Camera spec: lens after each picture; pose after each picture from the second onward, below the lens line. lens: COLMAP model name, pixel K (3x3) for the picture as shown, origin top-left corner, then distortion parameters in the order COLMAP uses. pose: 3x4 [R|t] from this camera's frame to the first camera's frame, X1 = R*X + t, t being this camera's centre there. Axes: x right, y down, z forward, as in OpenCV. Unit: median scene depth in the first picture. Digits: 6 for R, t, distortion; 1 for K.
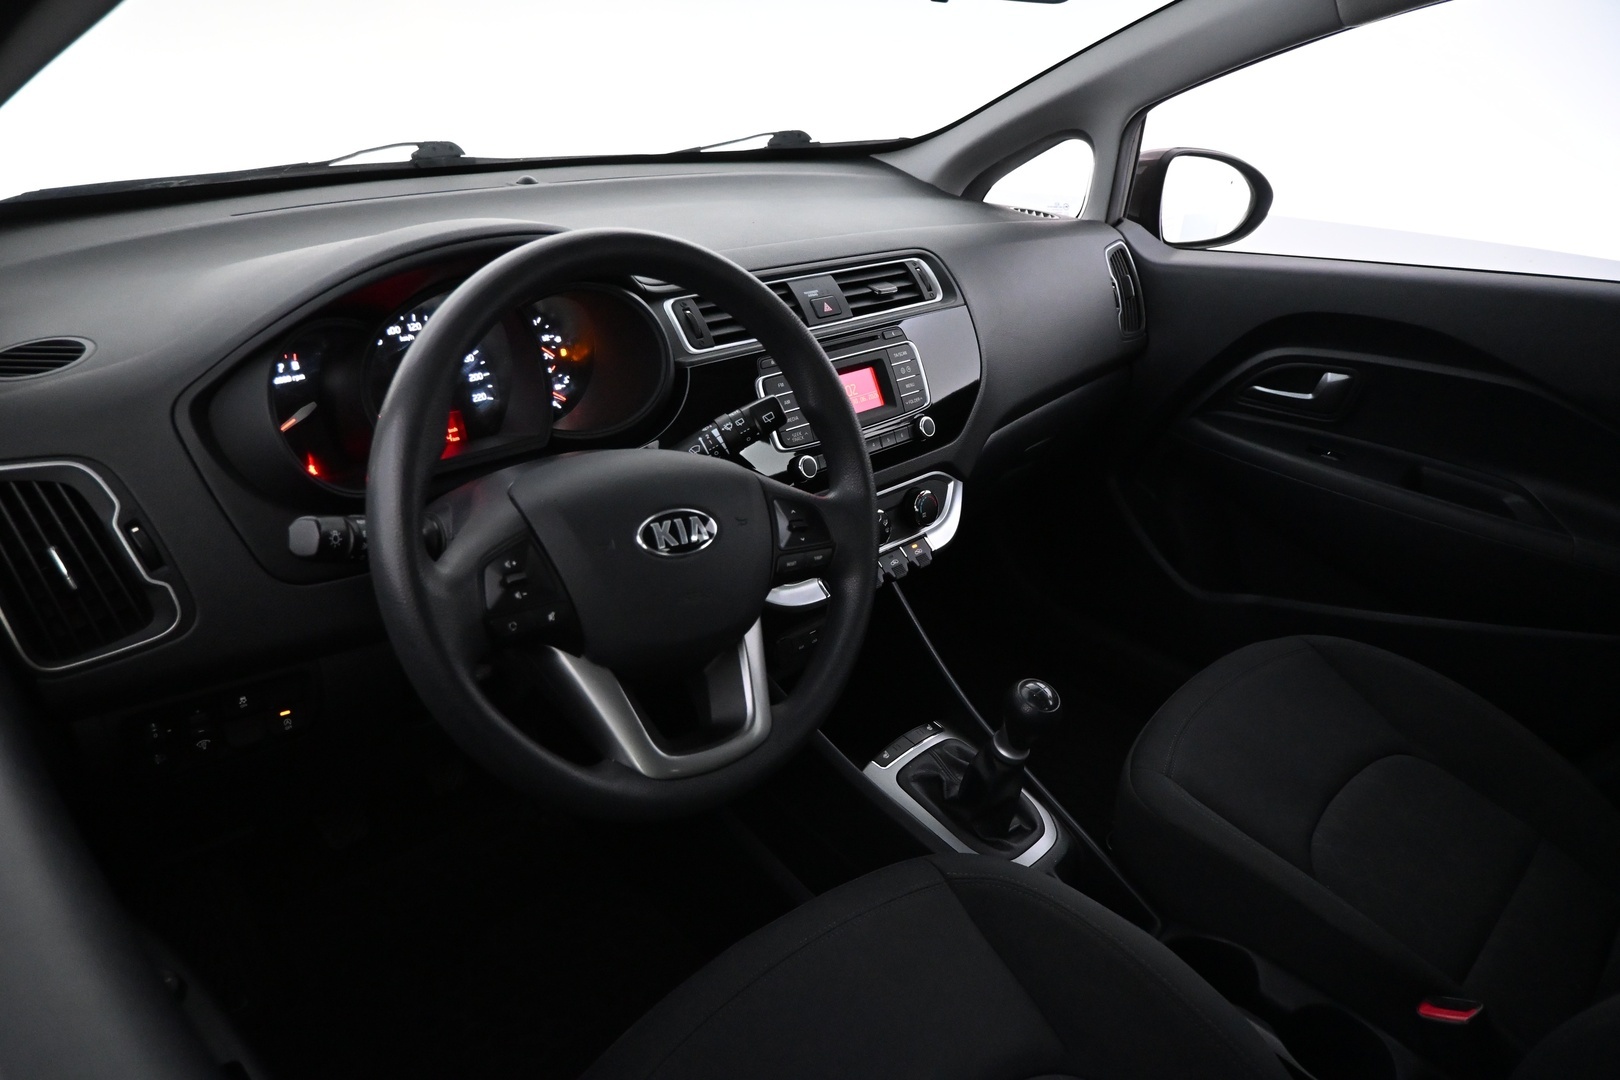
lens RADIAL K [[1132.9, 0, 810.0], [0, 1132.9, 540.0], [0, 0, 1]] dist [-0.001475, -0.001068]
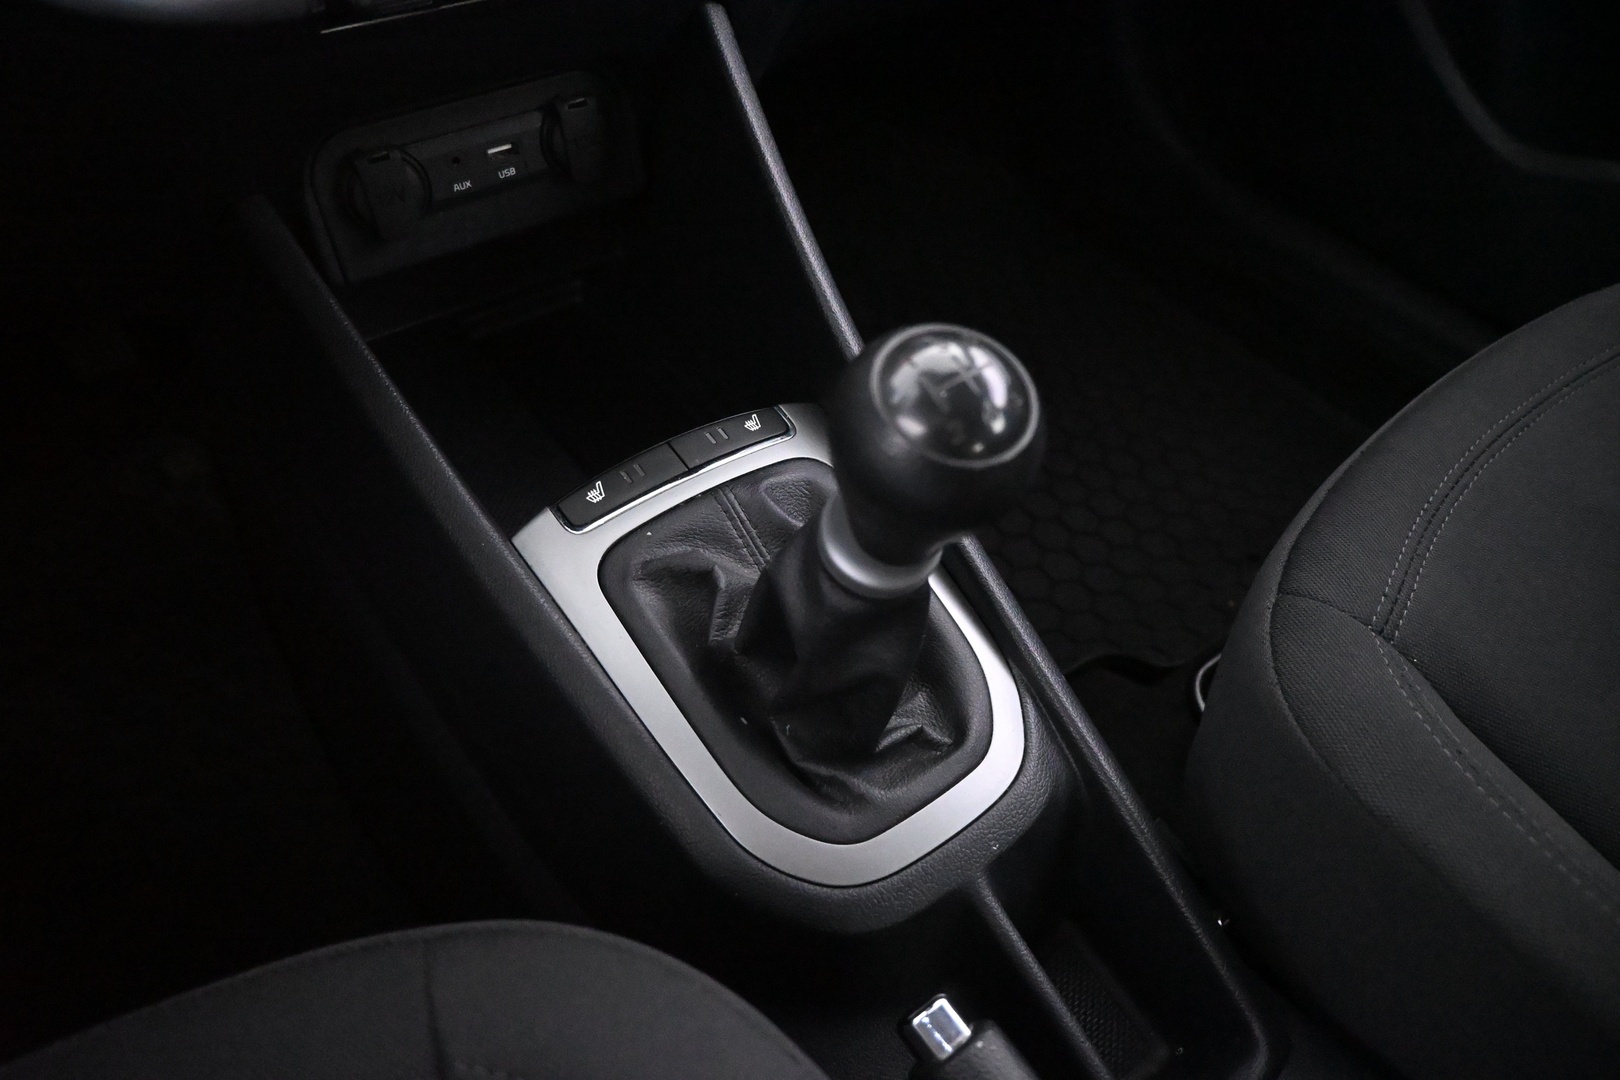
lens RADIAL K [[1134.5, 0, 813.9], [0, 1134.5, 523.6], [0, 0, 1]] dist [-0.003281, -0.000948]
pose [[0.985617, 0.106778, -0.130987, 0.182930], [-0.056292, 0.938273, 0.341285, 0.067011], [0.159343, -0.329003, 0.930788, 0.649389]]
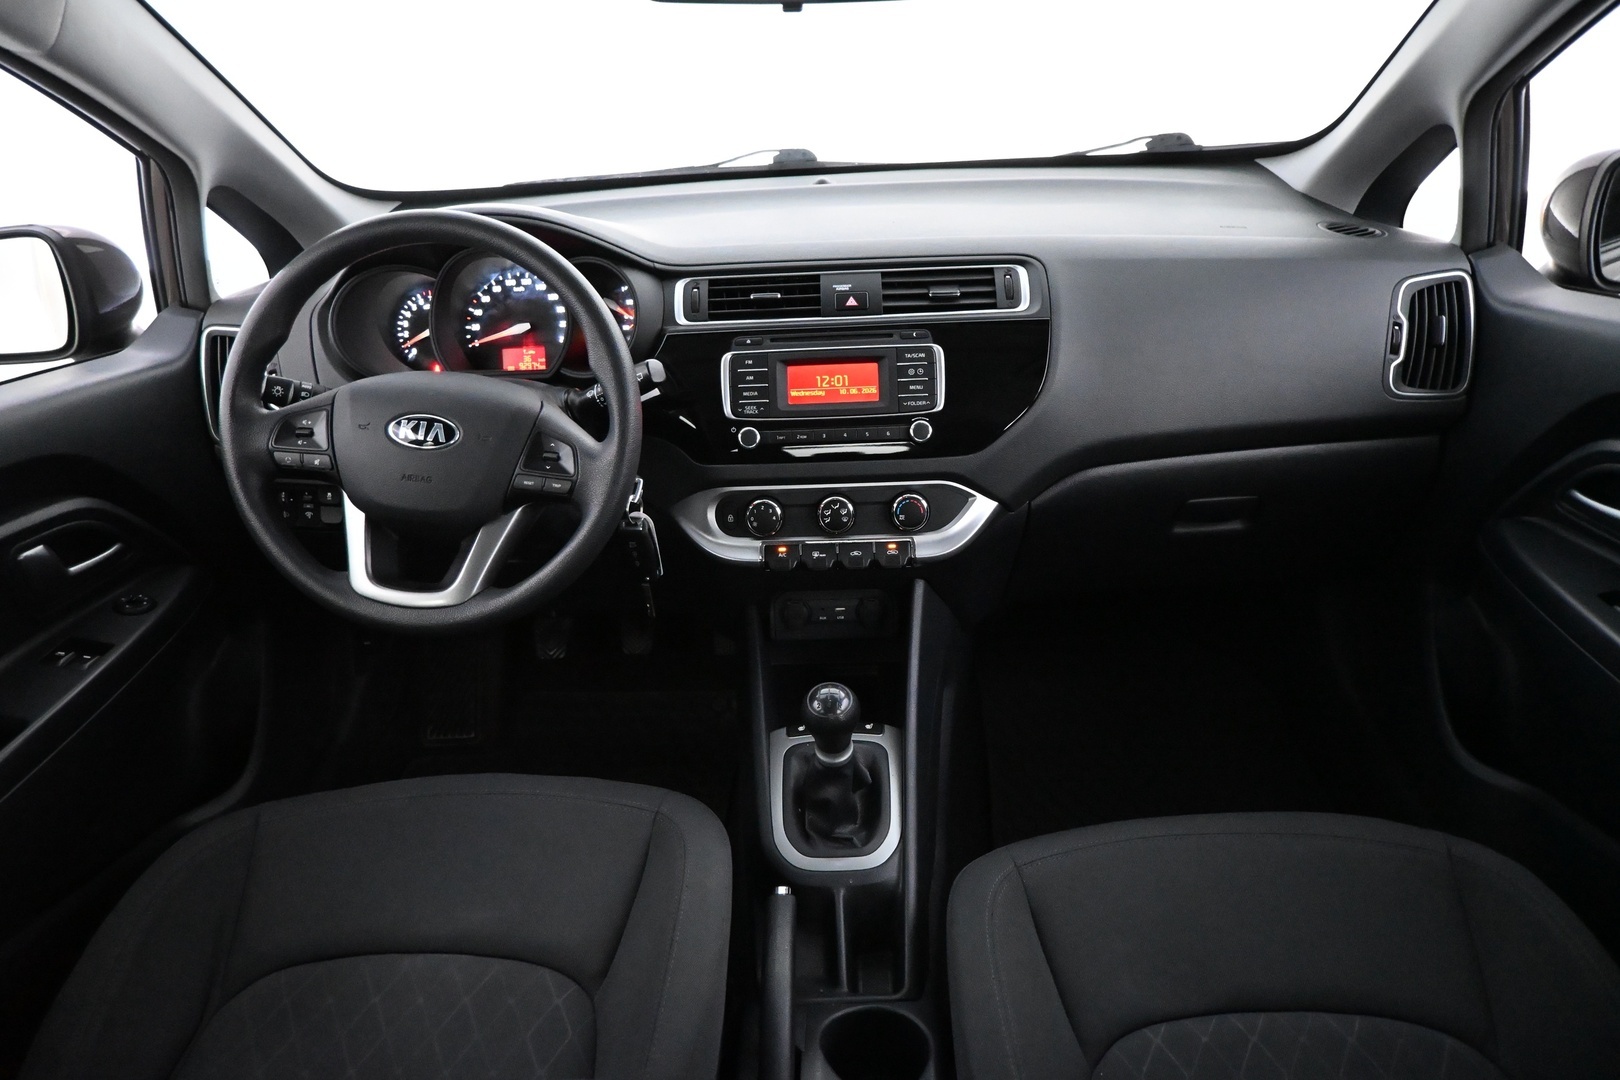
lens RADIAL K [[1134.5, 0, 813.9], [0, 1134.5, 523.6], [0, 0, 1]] dist [-0.003281, -0.000948]
pose [[0.664579, 0.226007, -0.712219, 0.759443], [-0.239399, 0.967318, 0.083571, -0.081292], [0.707830, 0.114965, 0.696965, 0.249450]]
